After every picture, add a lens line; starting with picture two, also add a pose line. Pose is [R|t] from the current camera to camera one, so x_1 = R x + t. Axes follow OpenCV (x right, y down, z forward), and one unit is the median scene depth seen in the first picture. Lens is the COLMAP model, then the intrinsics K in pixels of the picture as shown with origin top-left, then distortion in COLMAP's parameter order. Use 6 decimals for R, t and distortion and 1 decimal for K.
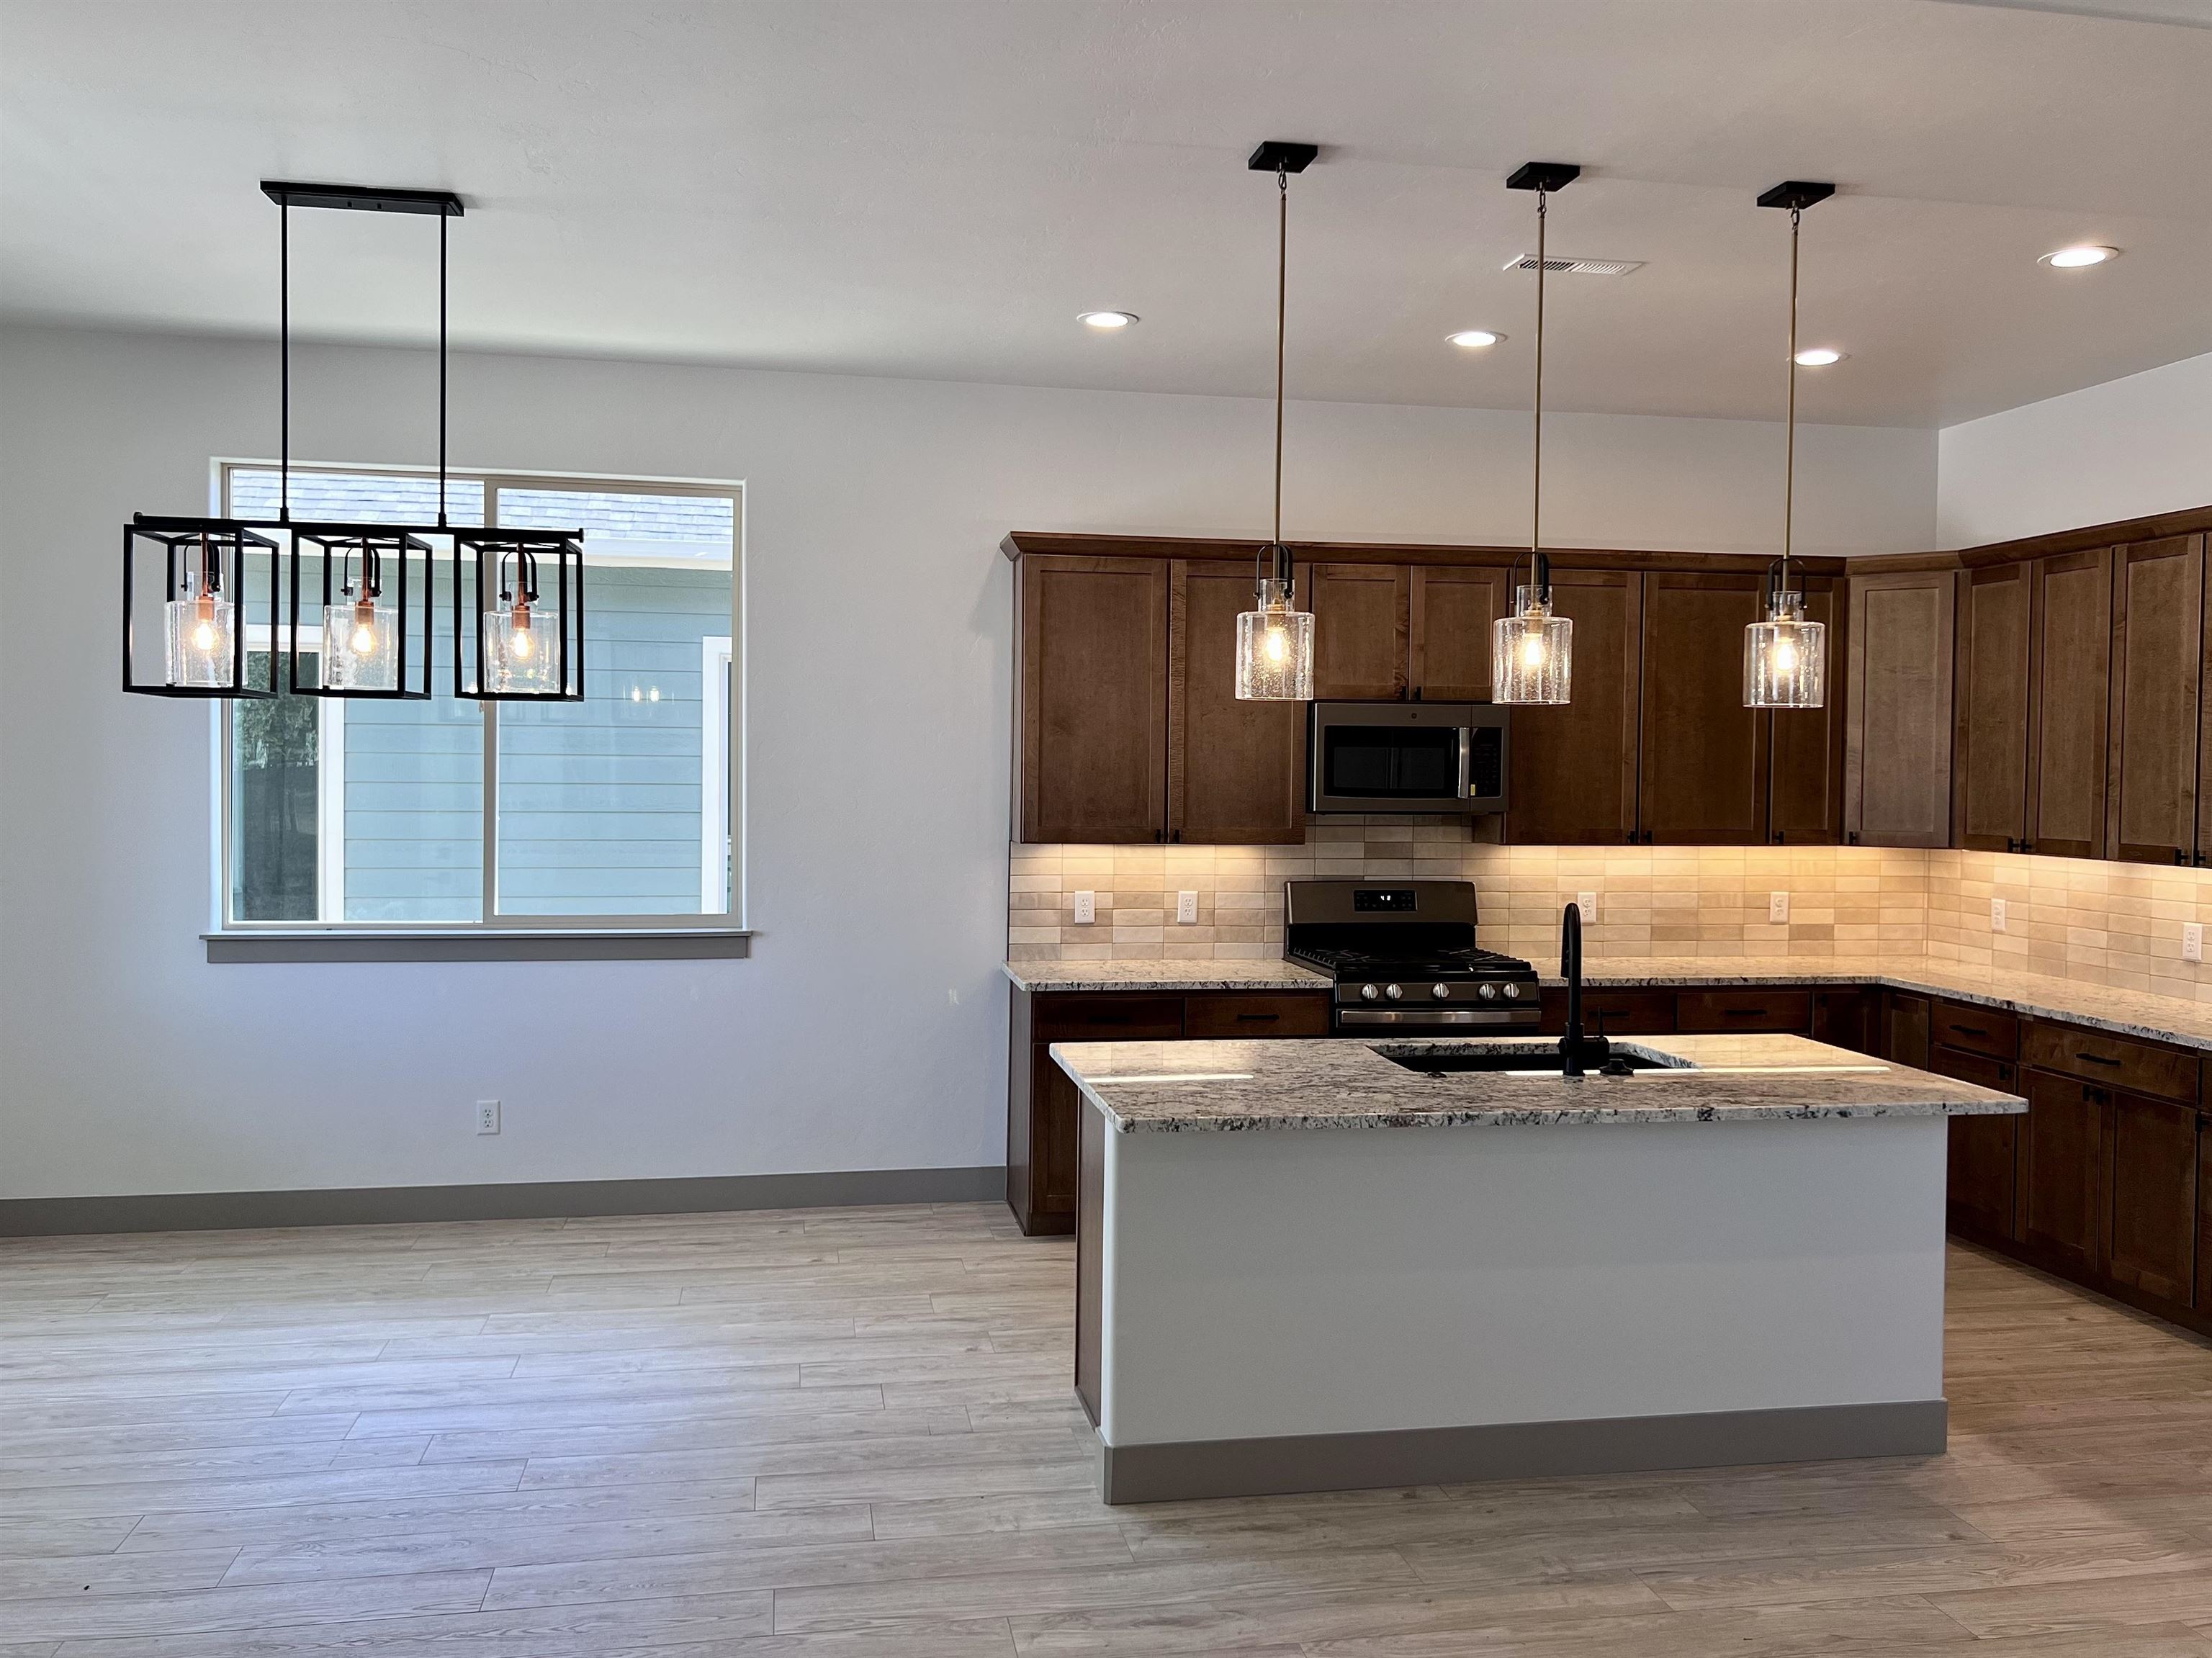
lens RADIAL K [[1767.1, 0, 1106.0], [0, 1767.1, 829.0], [0, 0, 1]] dist [-0.001078, -0.053261]
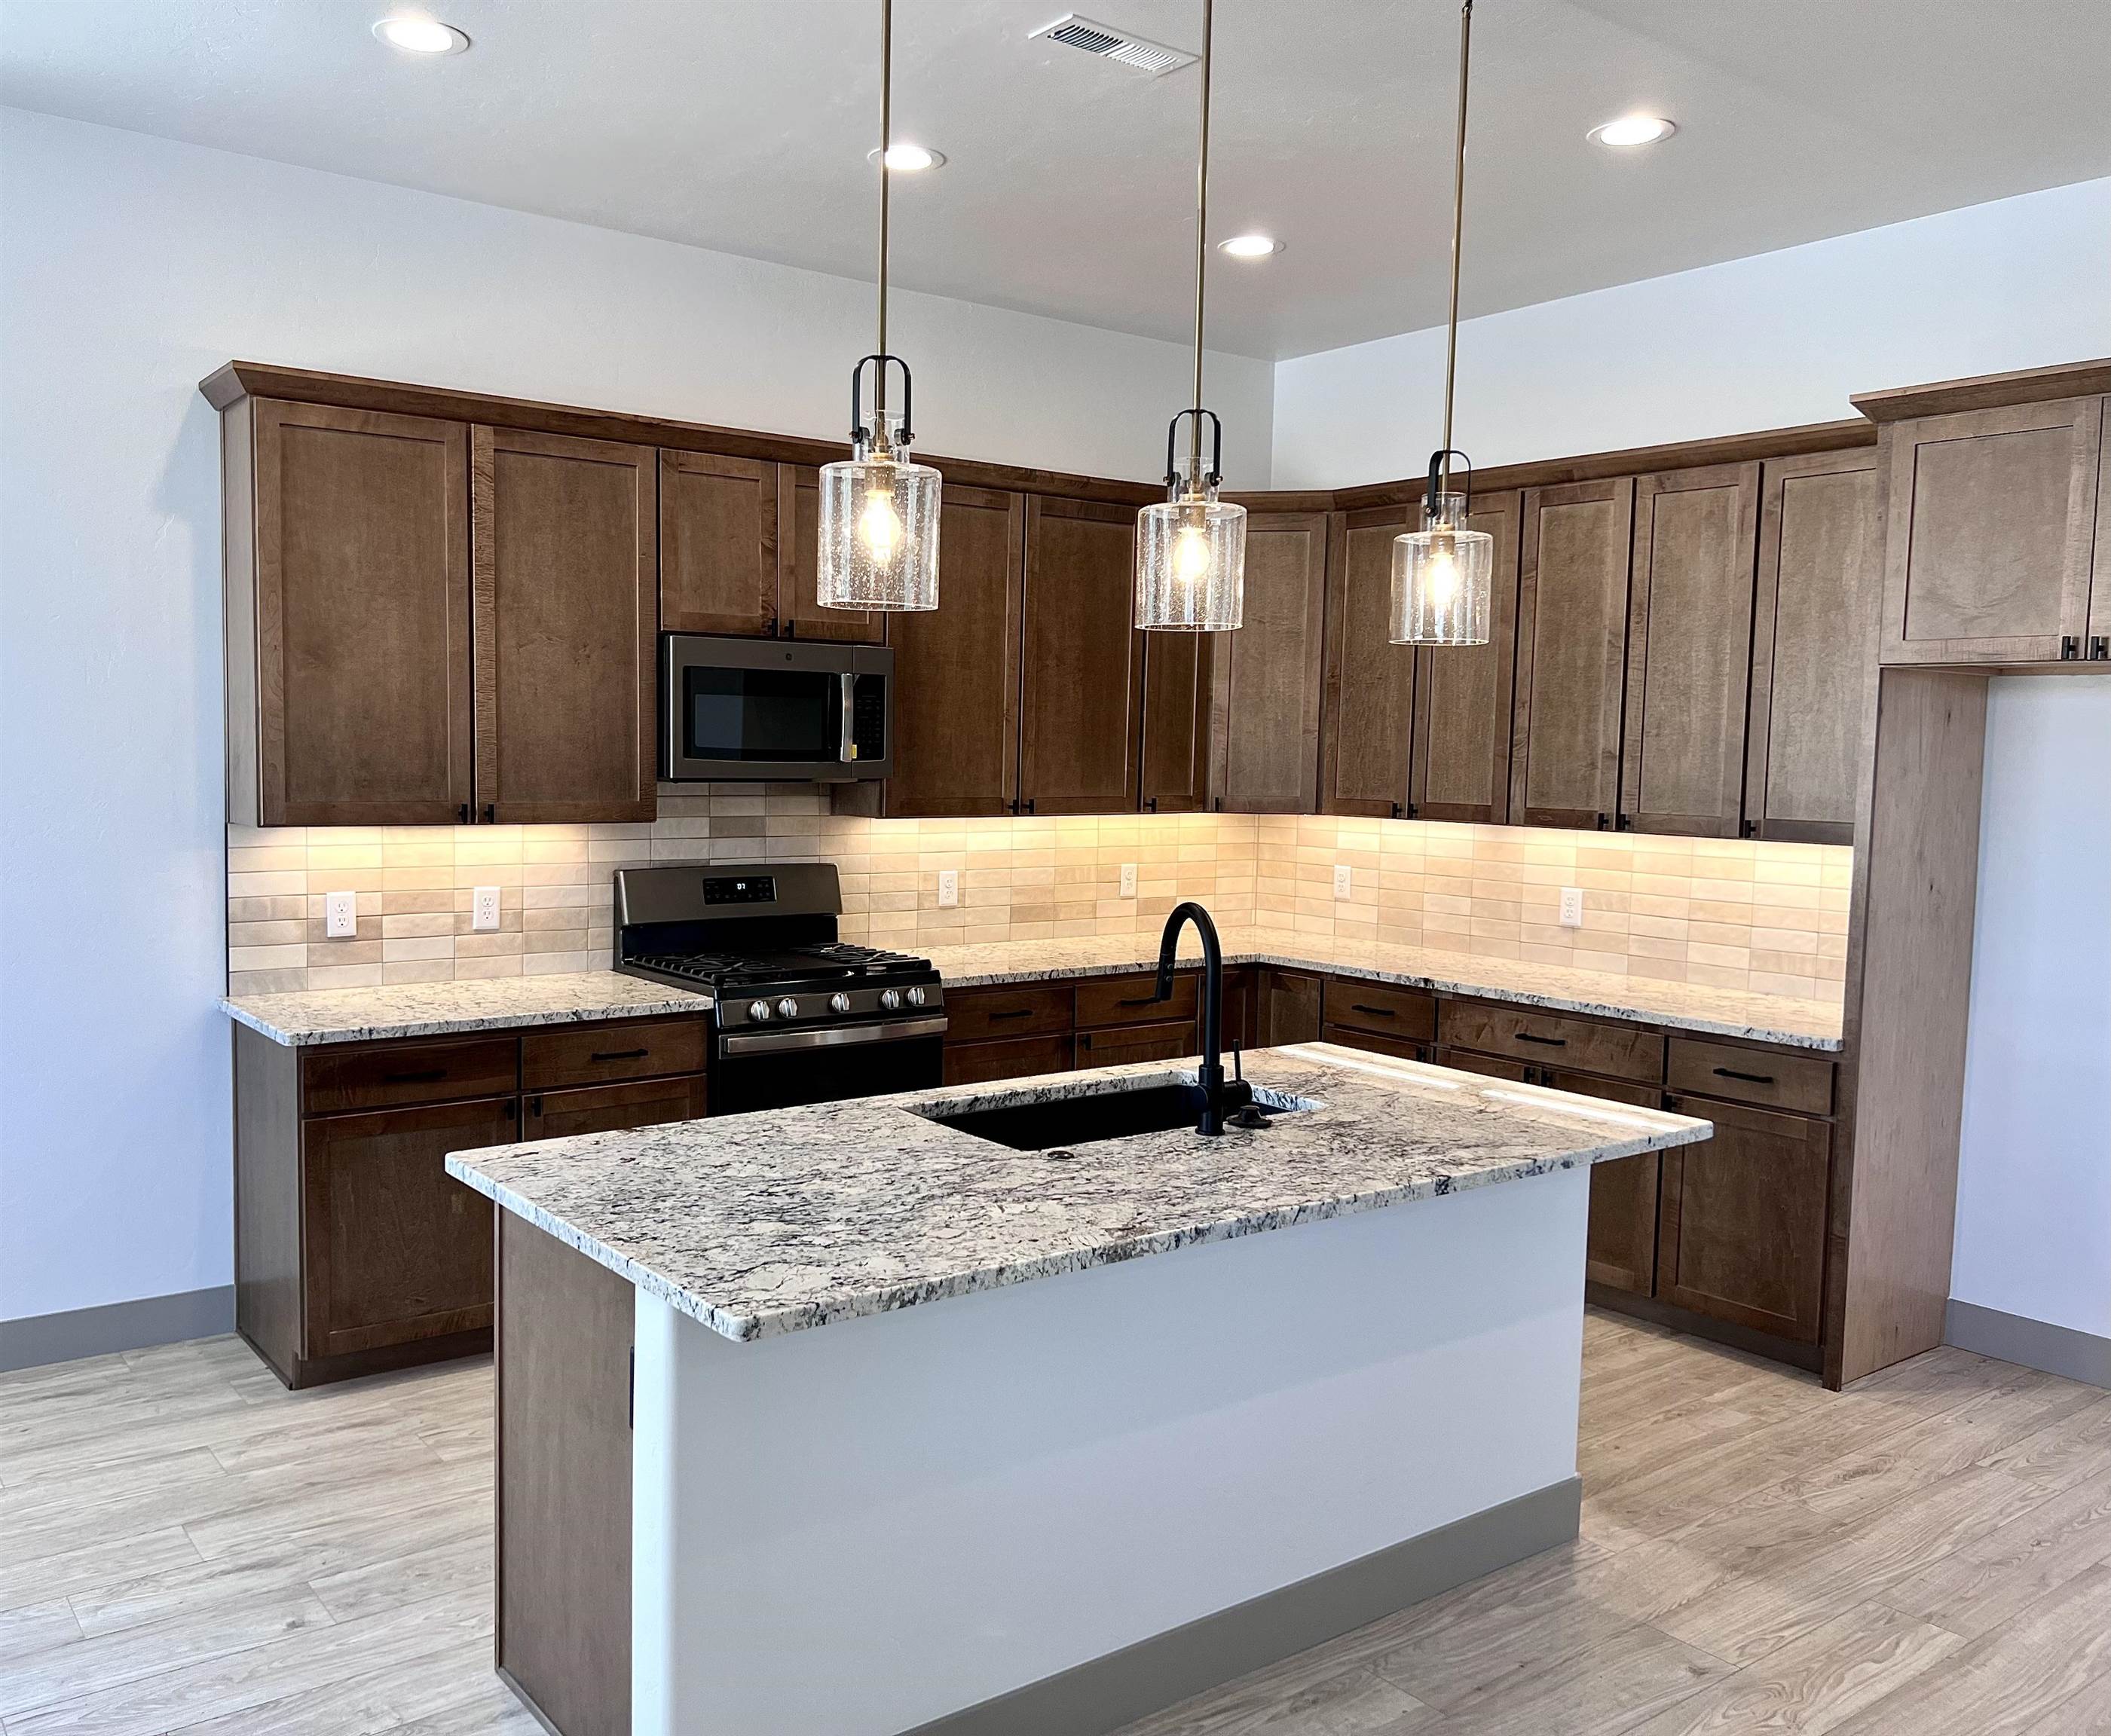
lens RADIAL K [[1795.0, 0, 1054.4], [0, 1795.0, 900.3], [0, 0, 1]] dist [0.106073, -0.219721]
pose [[0.895600, -0.035606, 0.443434, -0.081327], [0.008810, 0.998016, 0.062345, -0.004642], [-0.444774, -0.051930, 0.894136, 0.224433]]
